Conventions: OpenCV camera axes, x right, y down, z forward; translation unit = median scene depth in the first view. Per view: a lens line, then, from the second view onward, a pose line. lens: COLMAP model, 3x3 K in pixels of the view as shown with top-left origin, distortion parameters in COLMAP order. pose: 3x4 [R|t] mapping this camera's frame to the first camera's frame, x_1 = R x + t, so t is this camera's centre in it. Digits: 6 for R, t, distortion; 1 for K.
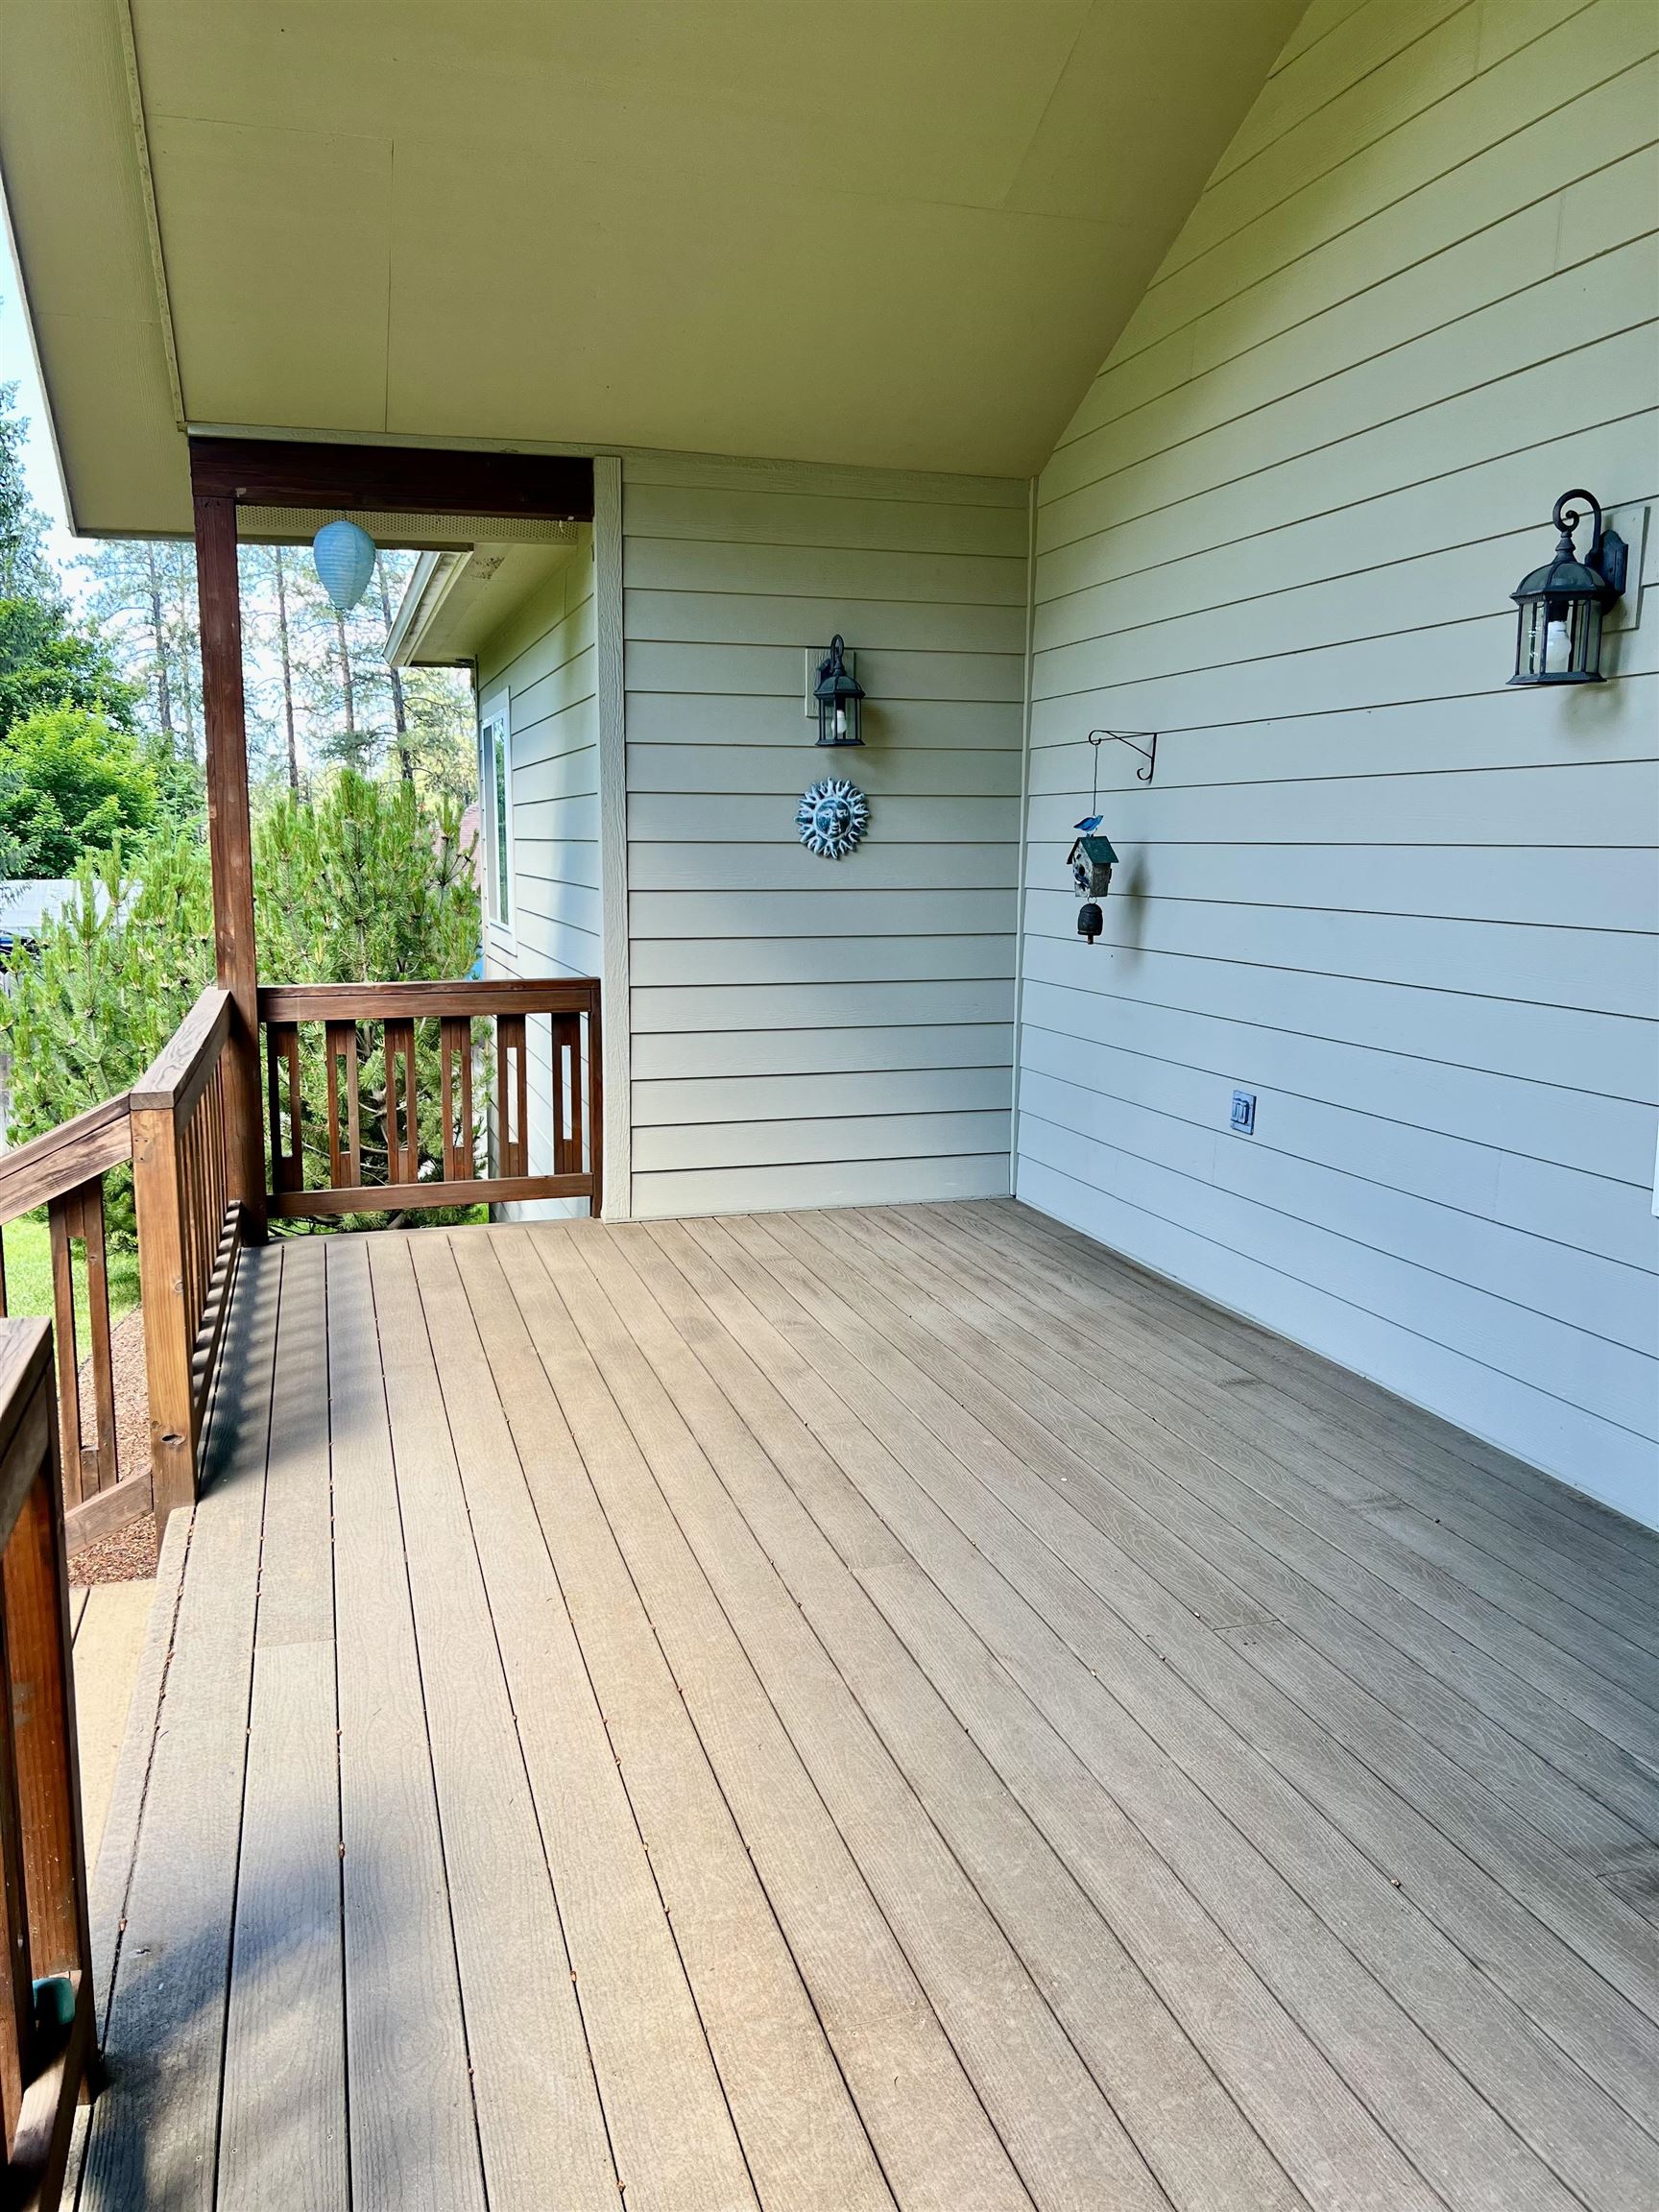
lens RADIAL K [[1655.5, 0, 810.5], [0, 1655.5, 1101.1], [0, 0, 1]] dist [0.083760, -0.091627]
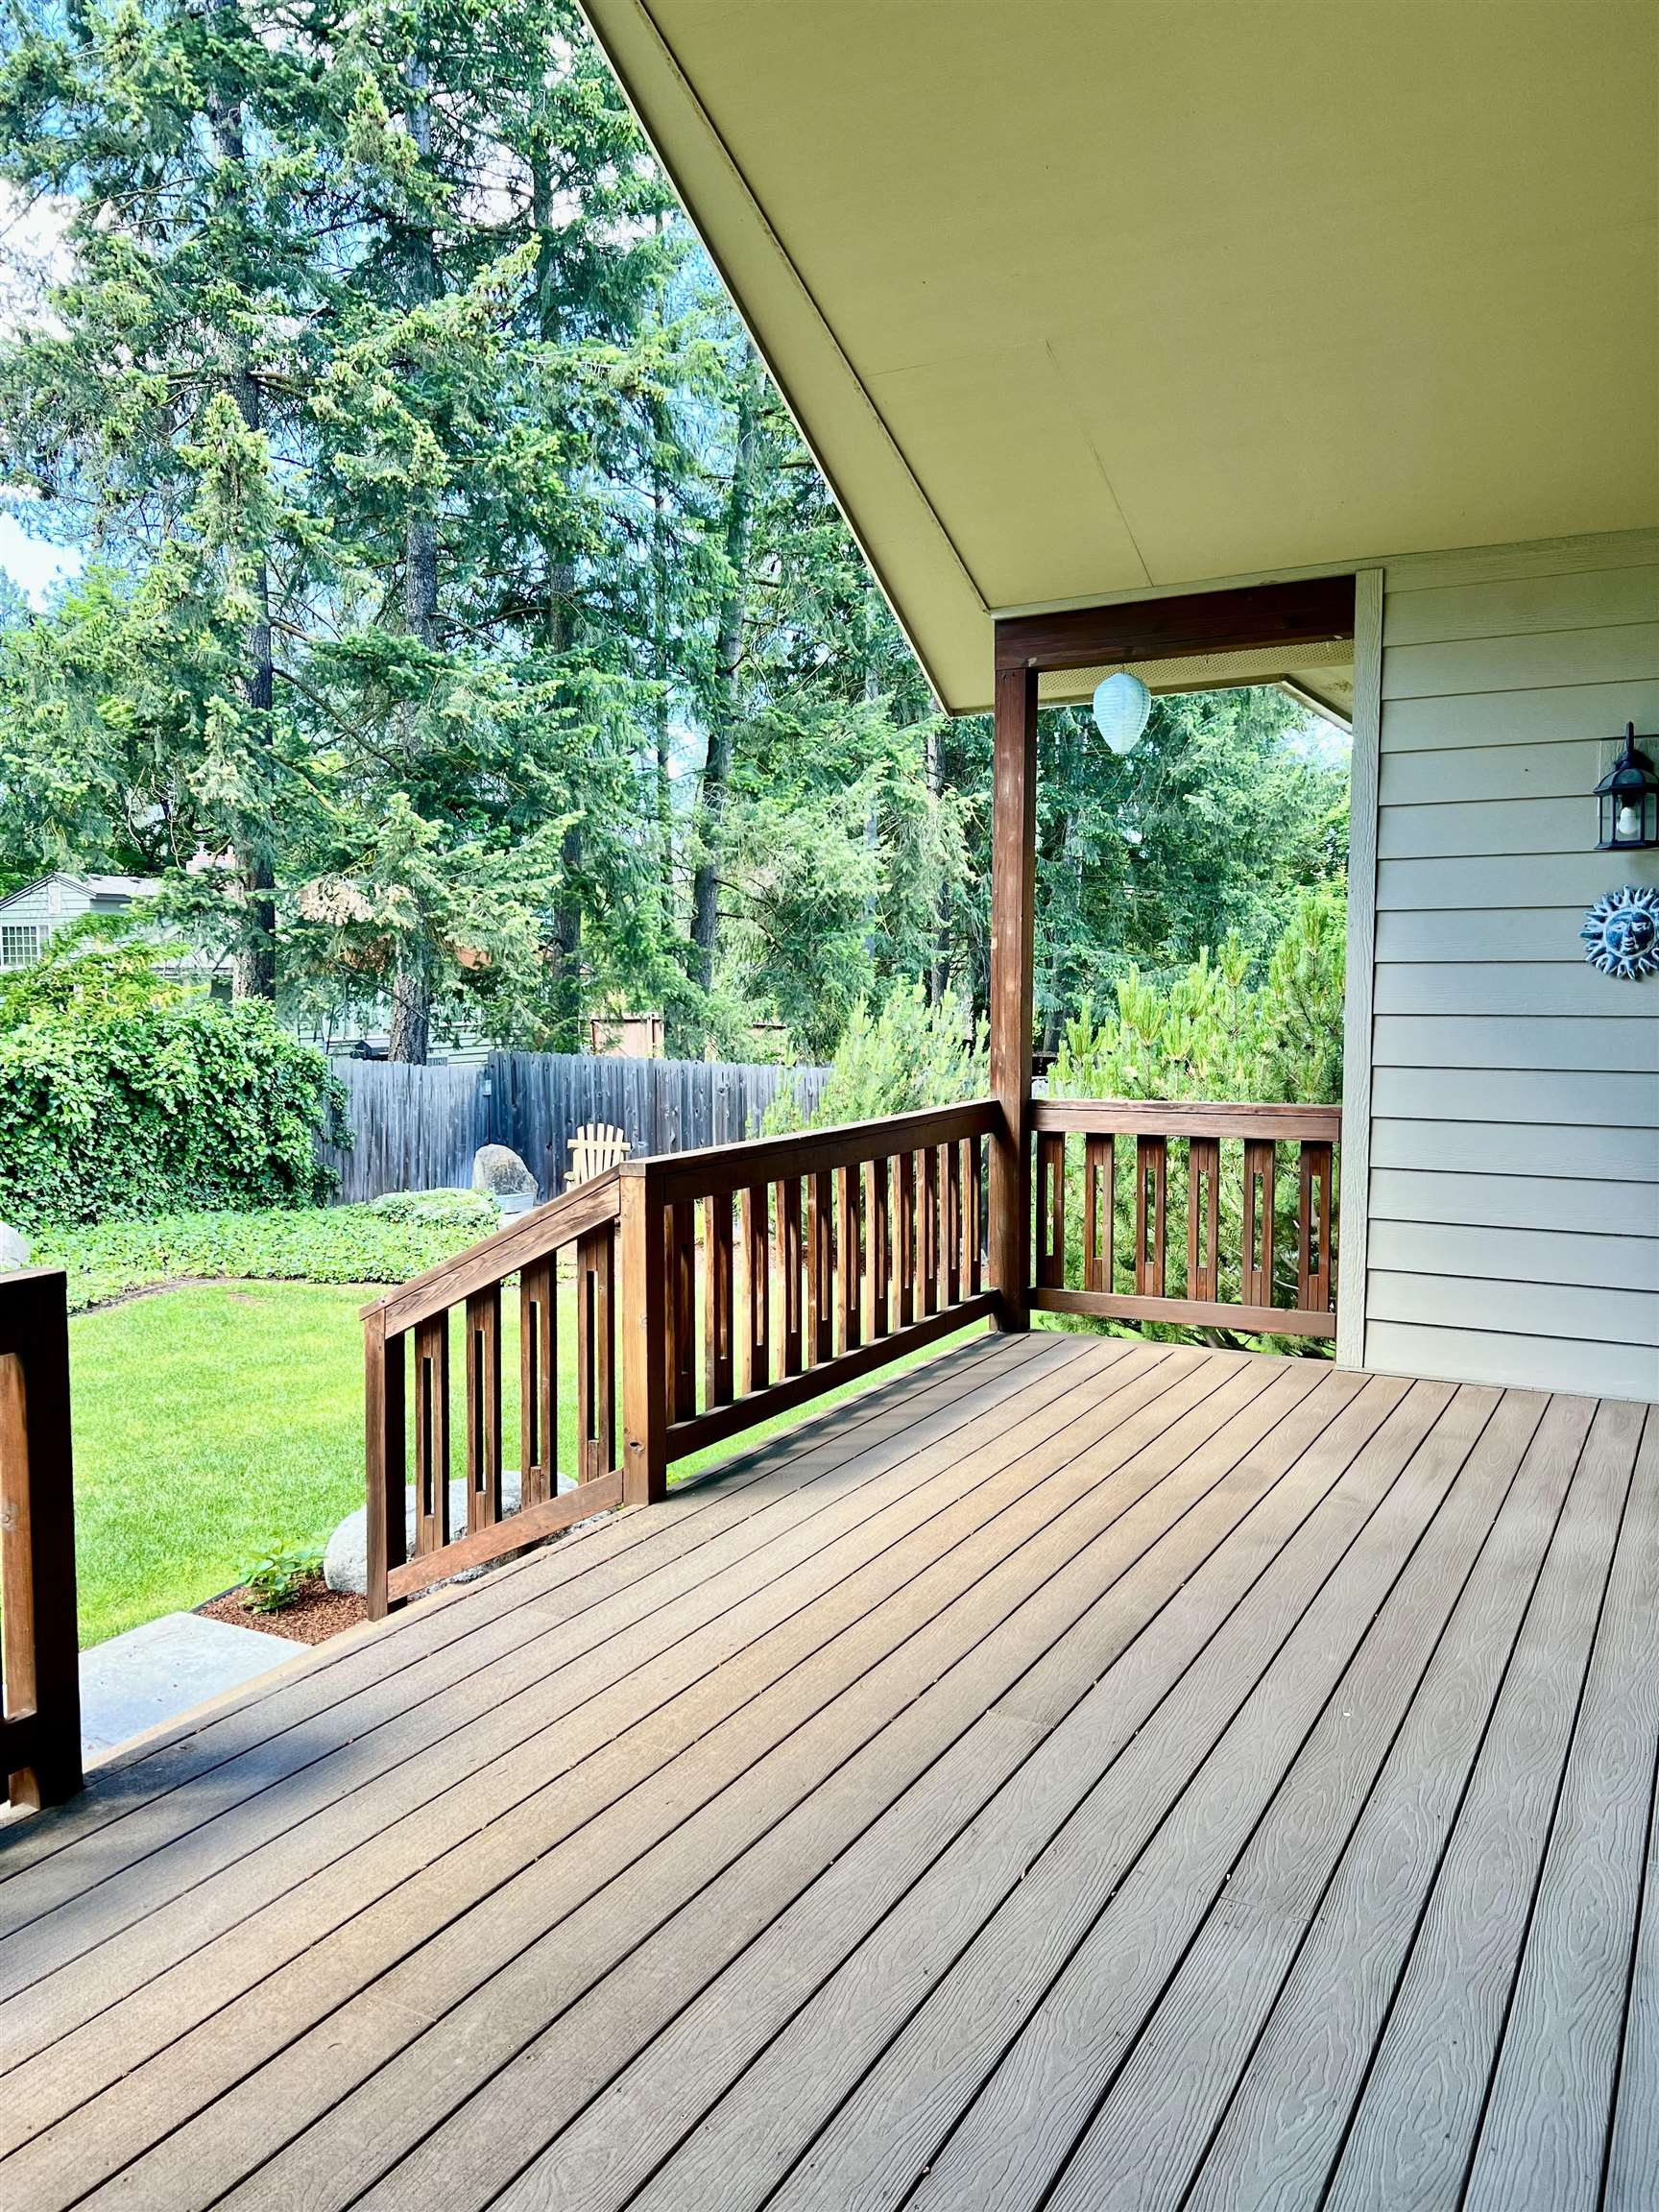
lens RADIAL K [[1655.5, 0, 810.5], [0, 1655.5, 1101.1], [0, 0, 1]] dist [0.083760, -0.091627]
pose [[0.708486, 0.047251, -0.704141, 0.347975], [-0.103261, 0.993959, -0.037198, -0.011376], [0.698130, 0.099064, 0.709085, 0.120465]]
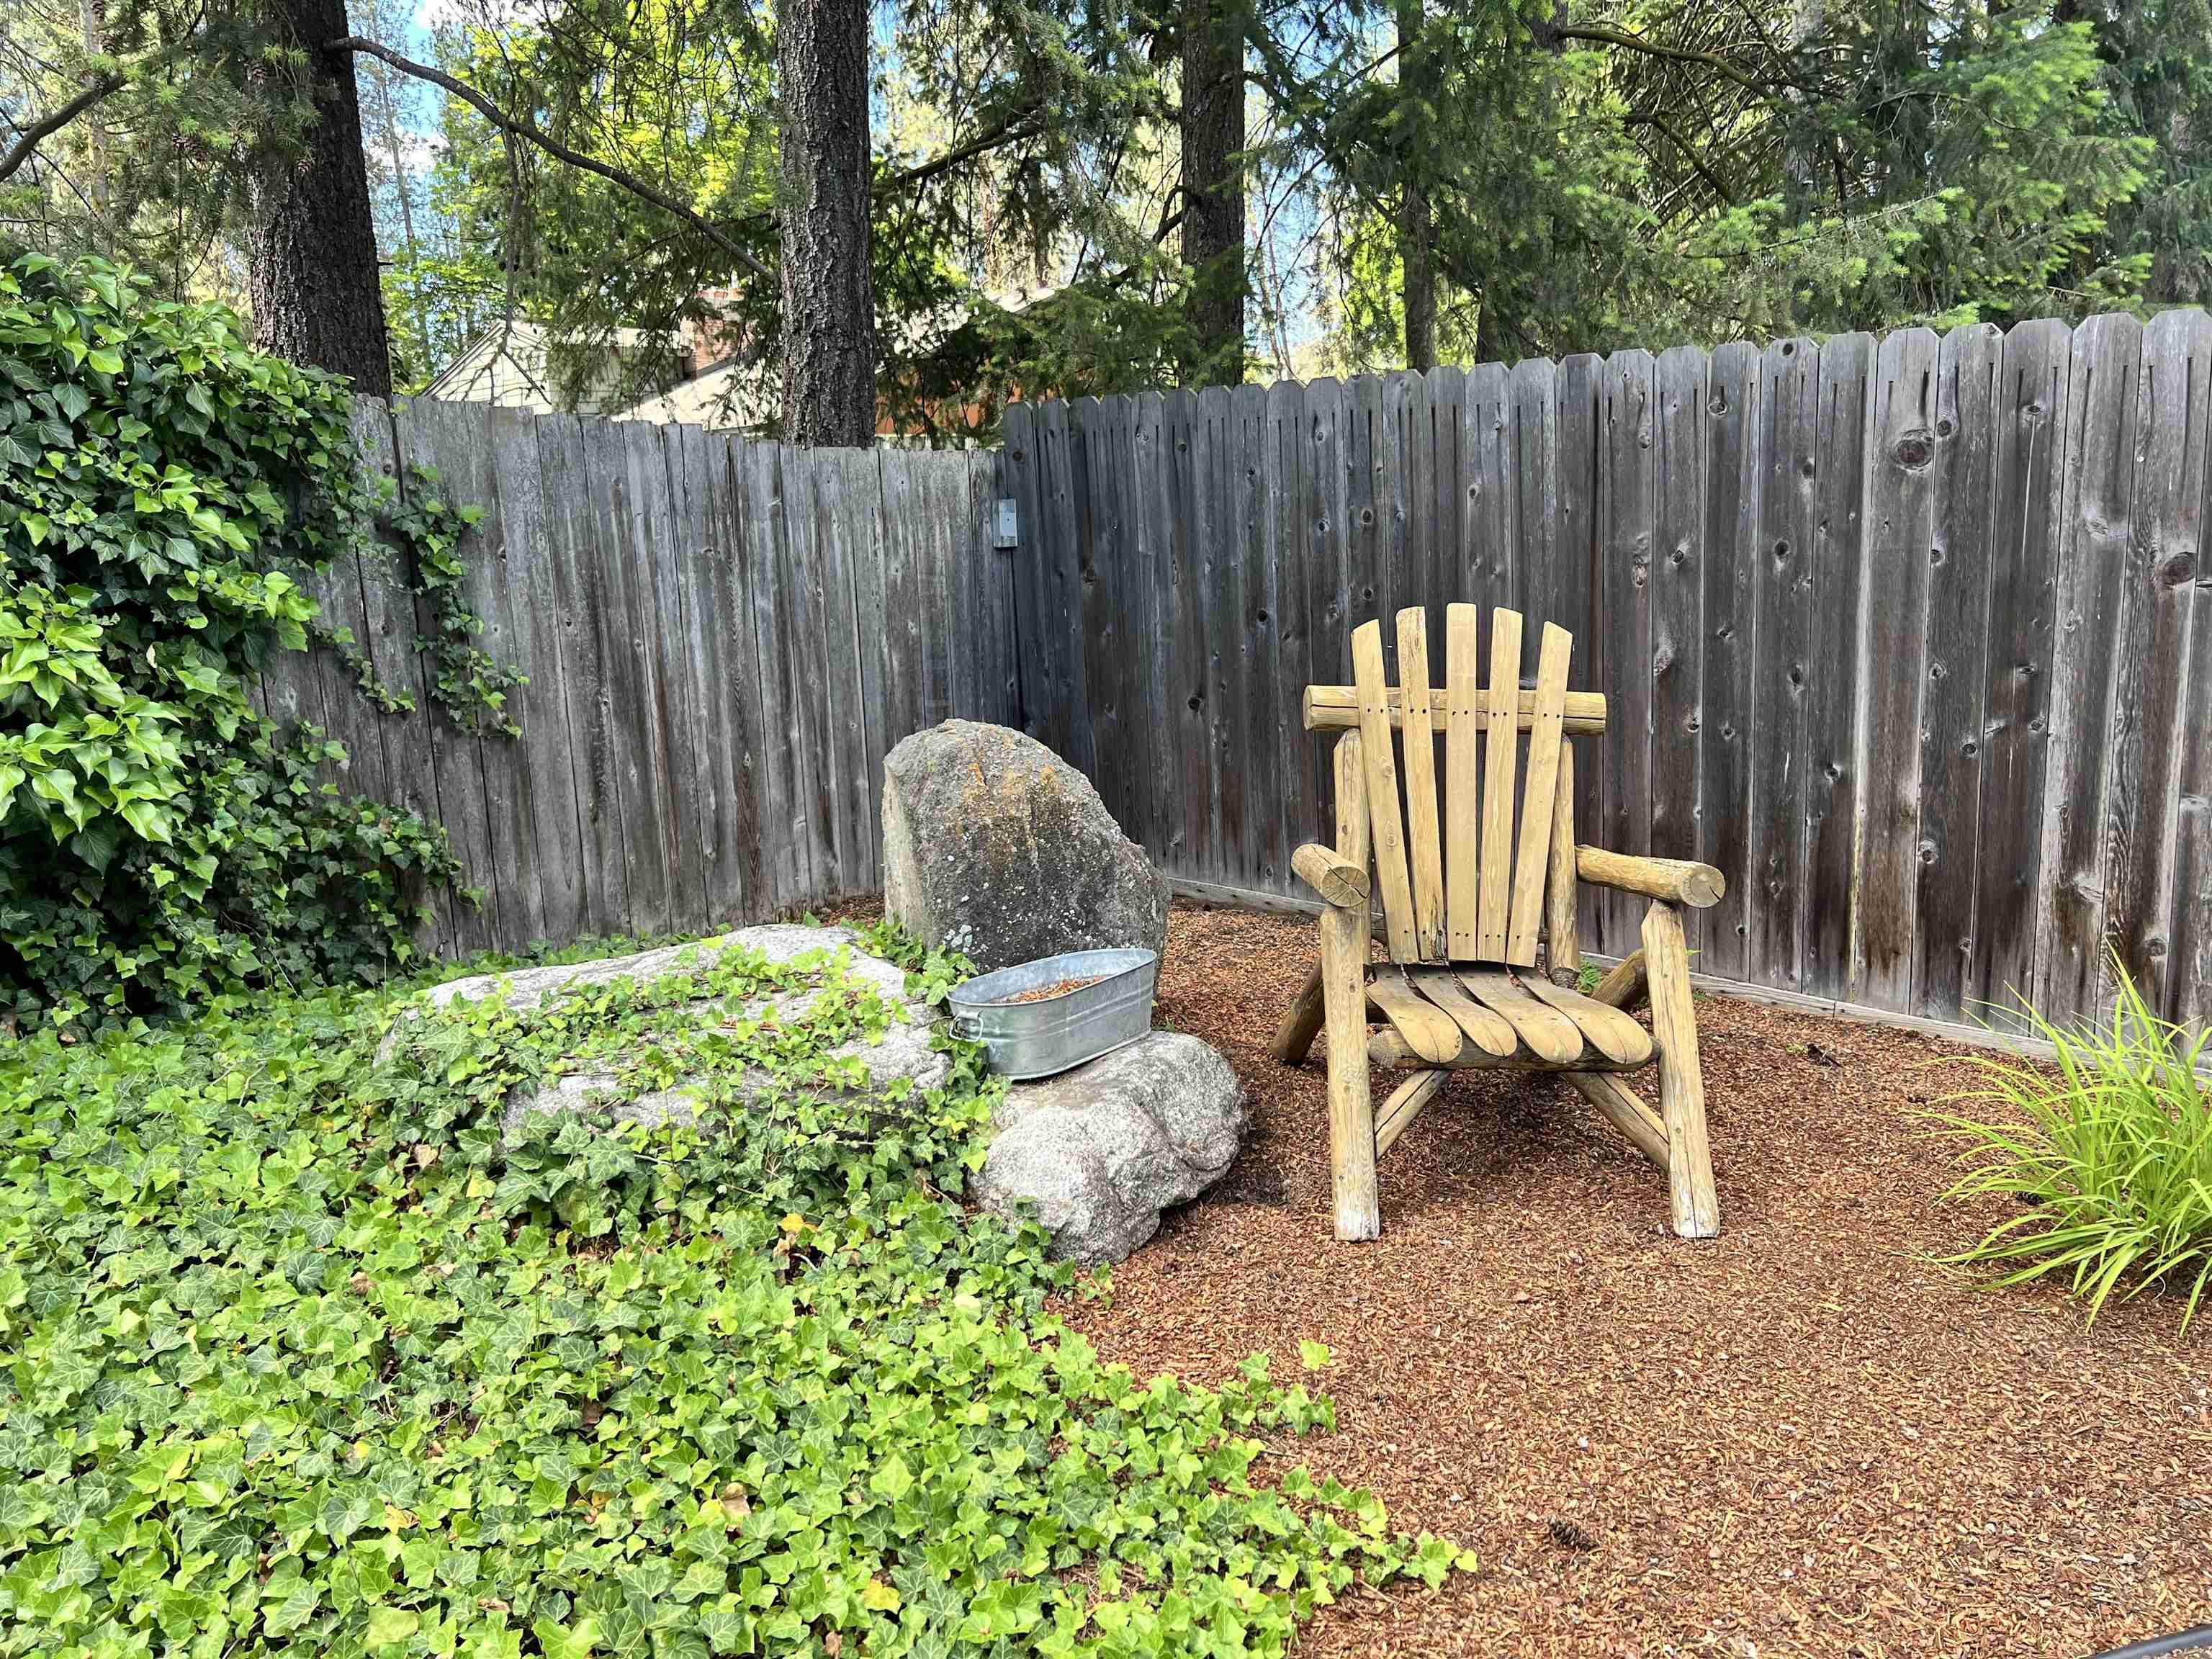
lens RADIAL K [[1655.5, 0, 1099.2], [0, 1655.5, 836.0], [0, 0, 1]] dist [0.083760, -0.091627]
pose [[0.558833, 0.129628, -0.819086, -1.474987], [-0.070329, 0.991557, 0.108940, -0.014752], [0.826292, -0.003274, 0.563232, 1.442717]]
